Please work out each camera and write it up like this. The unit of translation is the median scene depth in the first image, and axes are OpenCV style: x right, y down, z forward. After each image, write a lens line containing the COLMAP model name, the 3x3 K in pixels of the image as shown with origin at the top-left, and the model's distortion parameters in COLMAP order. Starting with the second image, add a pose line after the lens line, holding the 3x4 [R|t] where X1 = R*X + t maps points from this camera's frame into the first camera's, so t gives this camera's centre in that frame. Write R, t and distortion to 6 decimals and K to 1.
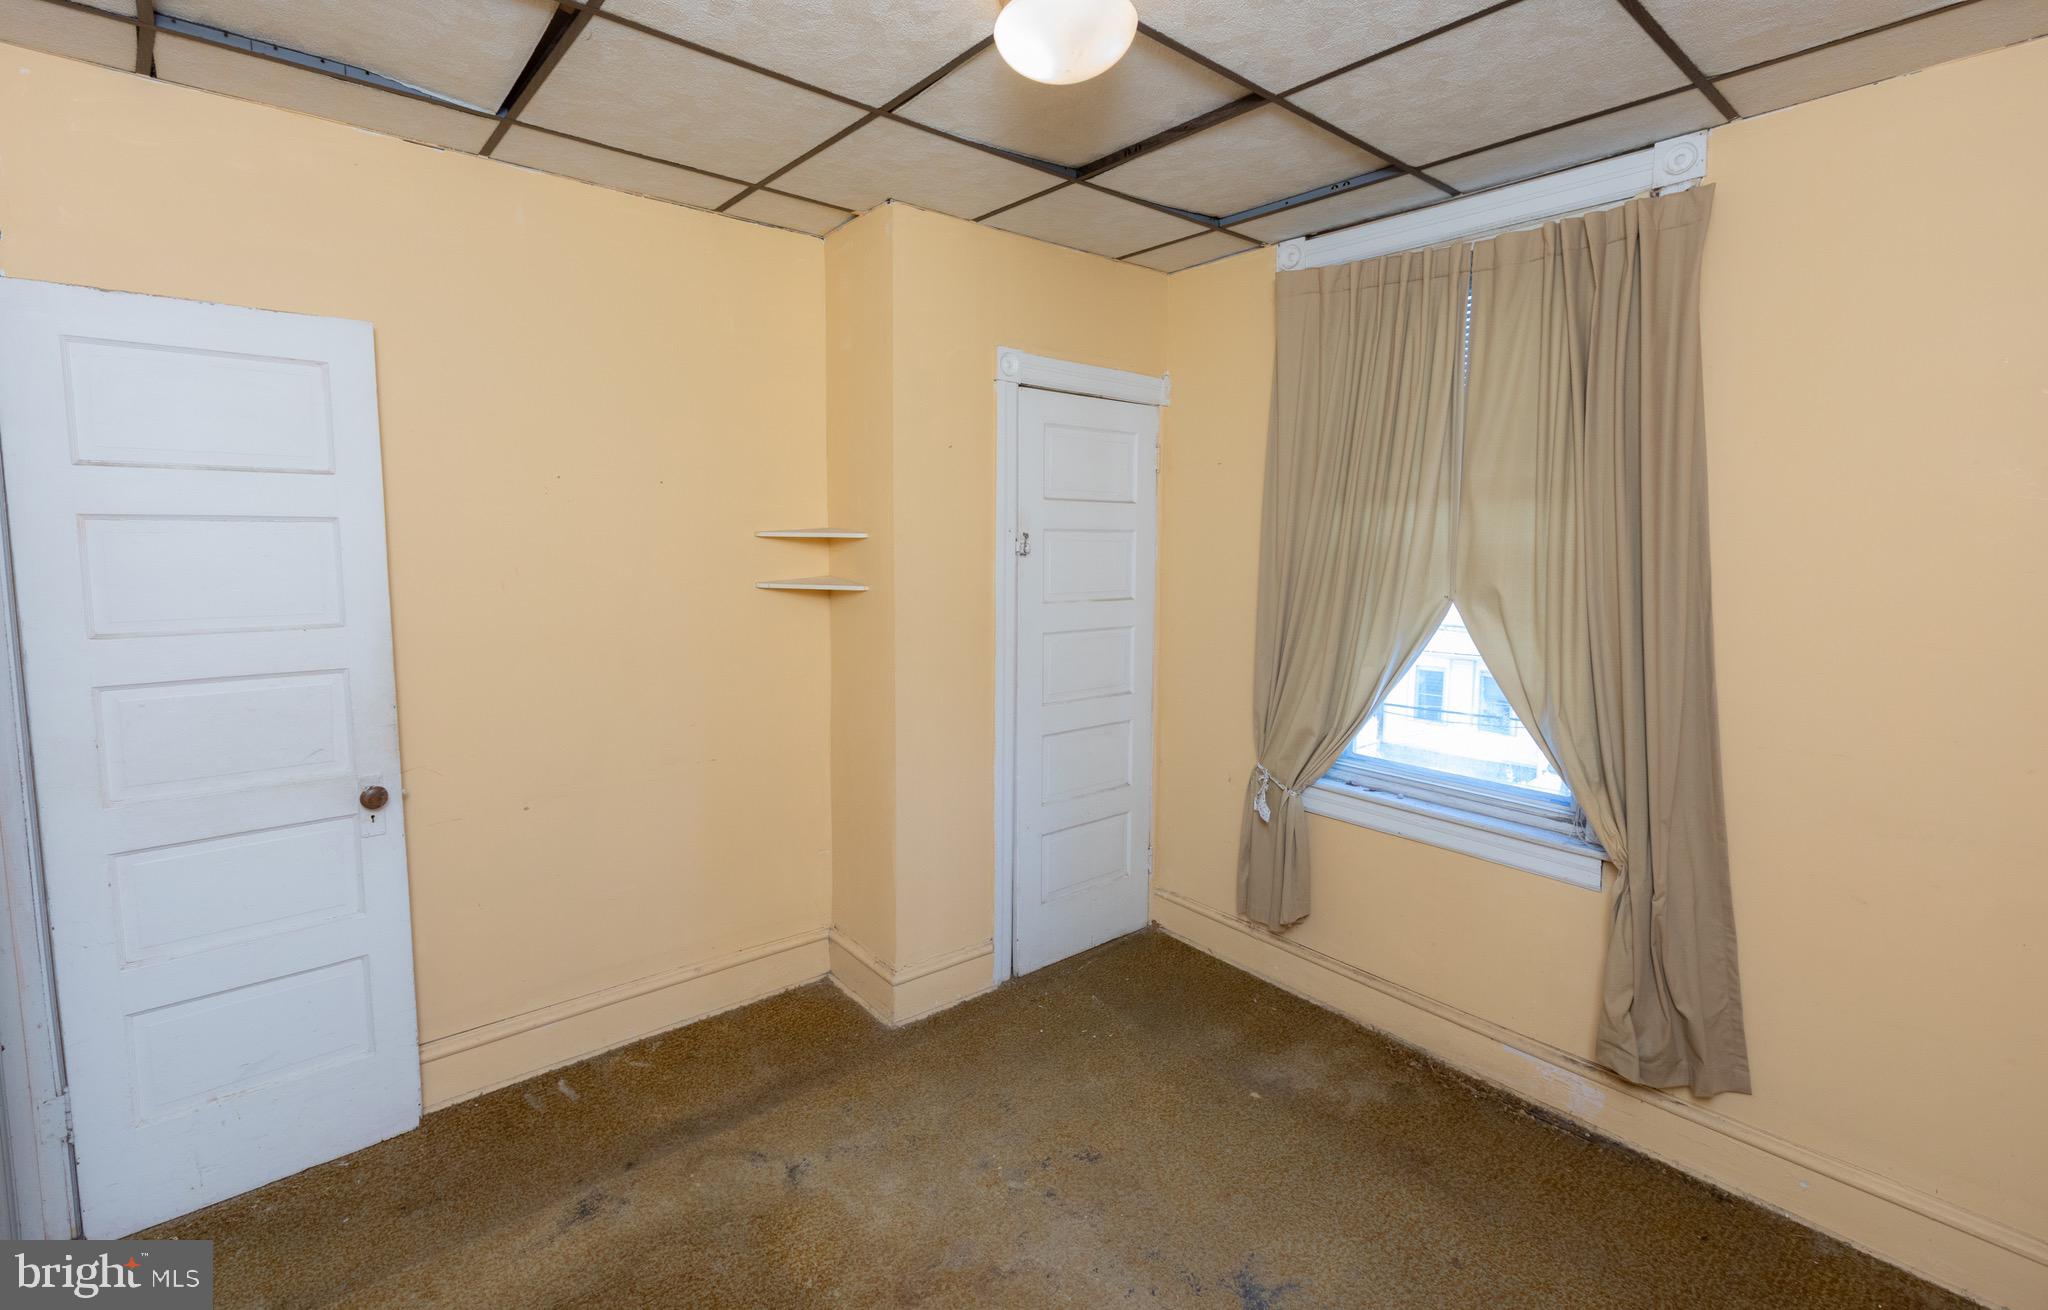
lens RADIAL K [[928.7, 0, 1015.9], [0, 928.7, 628.3], [0, 0, 1]] dist [-0.001445, -0.000222]
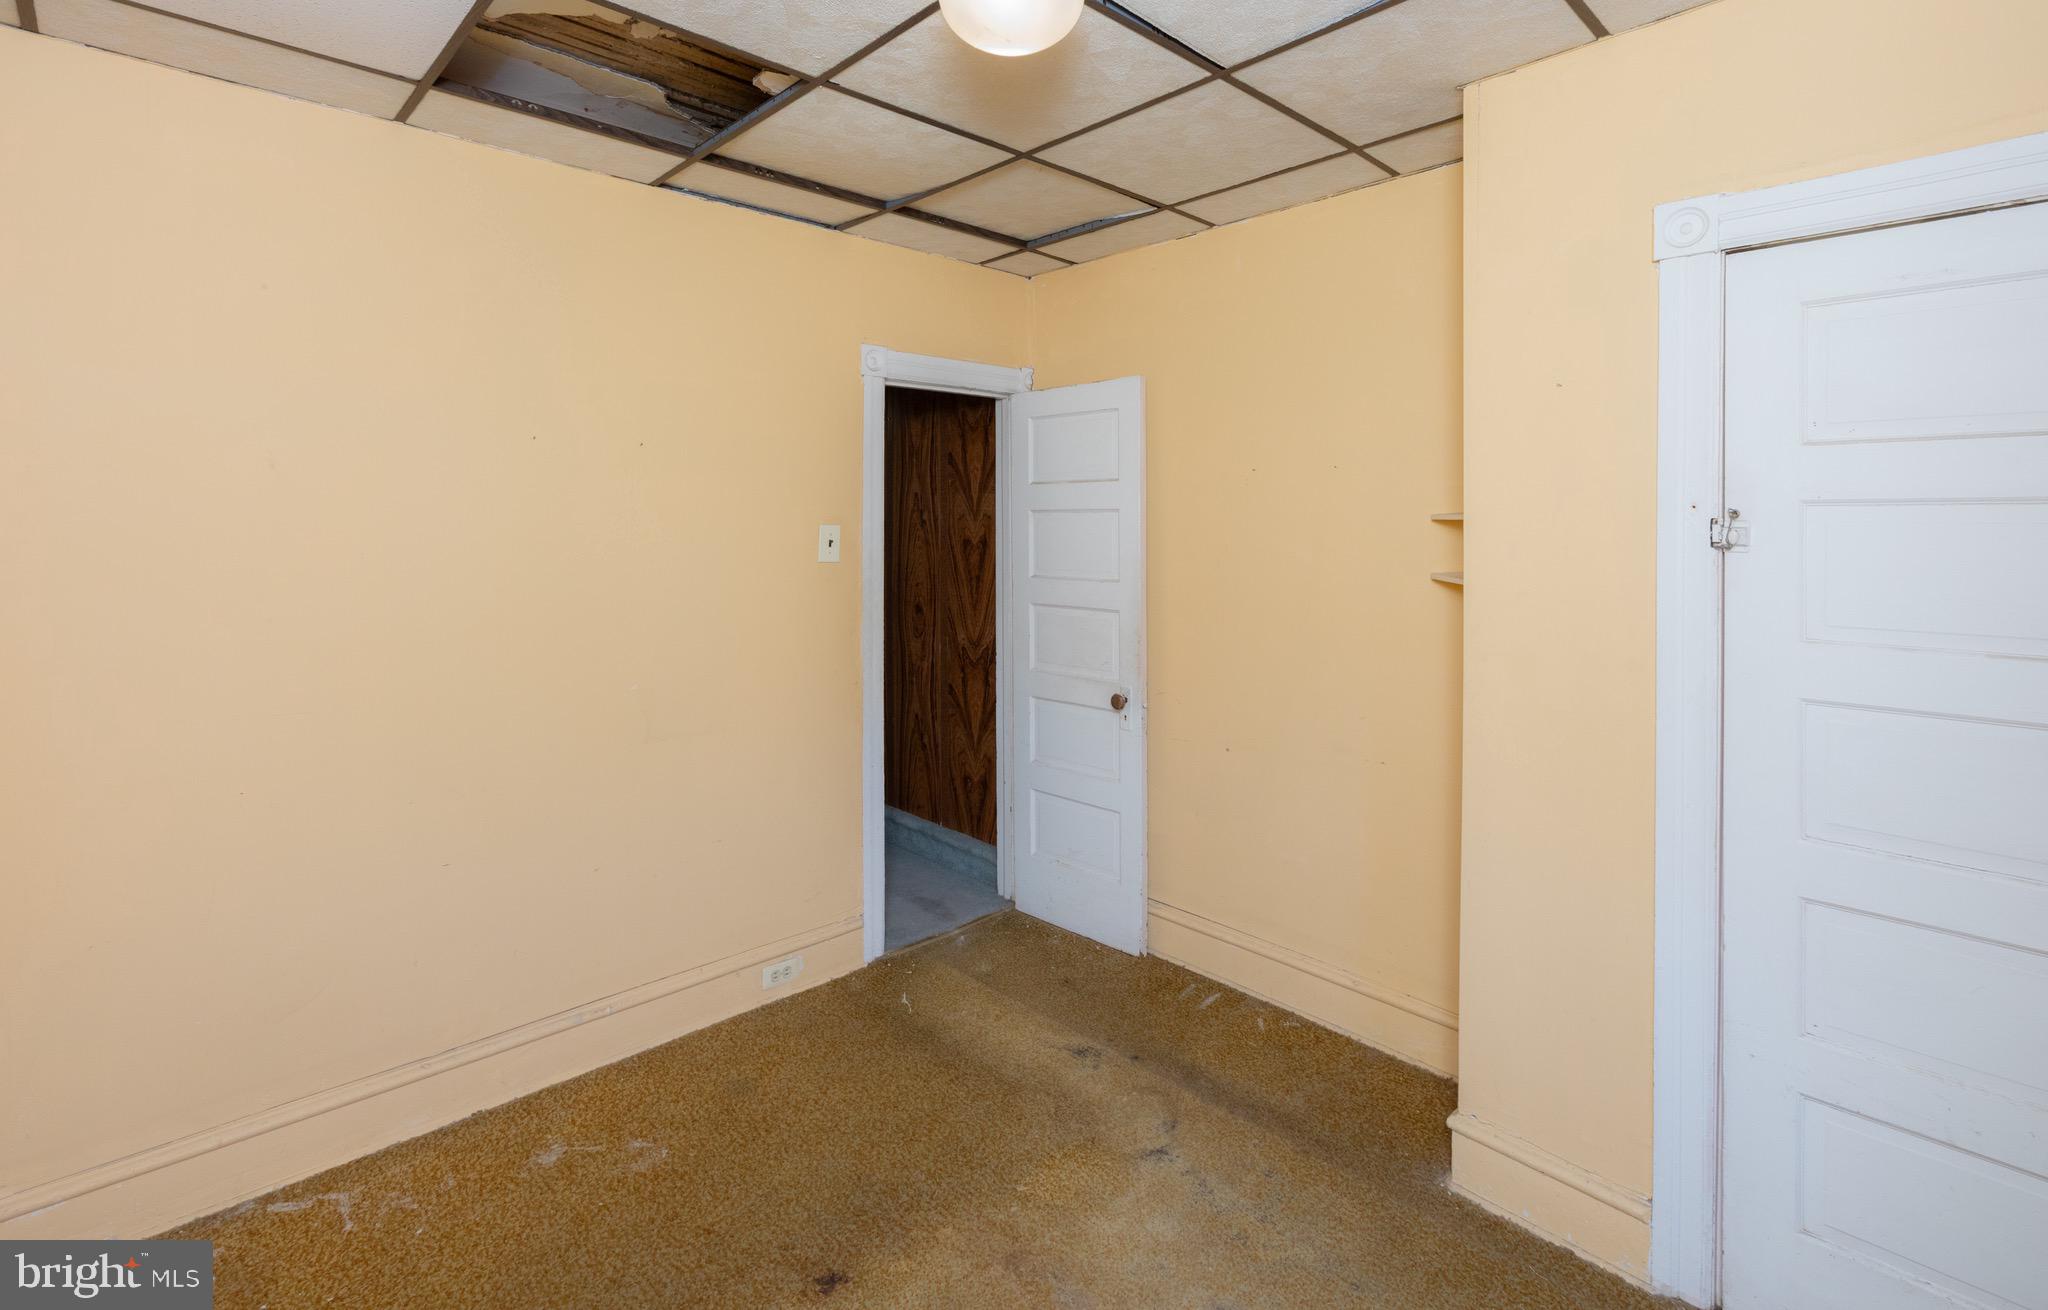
lens RADIAL K [[928.7, 0, 1015.9], [0, 928.7, 628.3], [0, 0, 1]] dist [-0.001445, -0.000222]
pose [[0.057137, 0.110701, -0.992210, 0.683387], [-0.107524, 0.988735, 0.104122, -0.068845], [0.992559, 0.100737, 0.068396, 0.707250]]
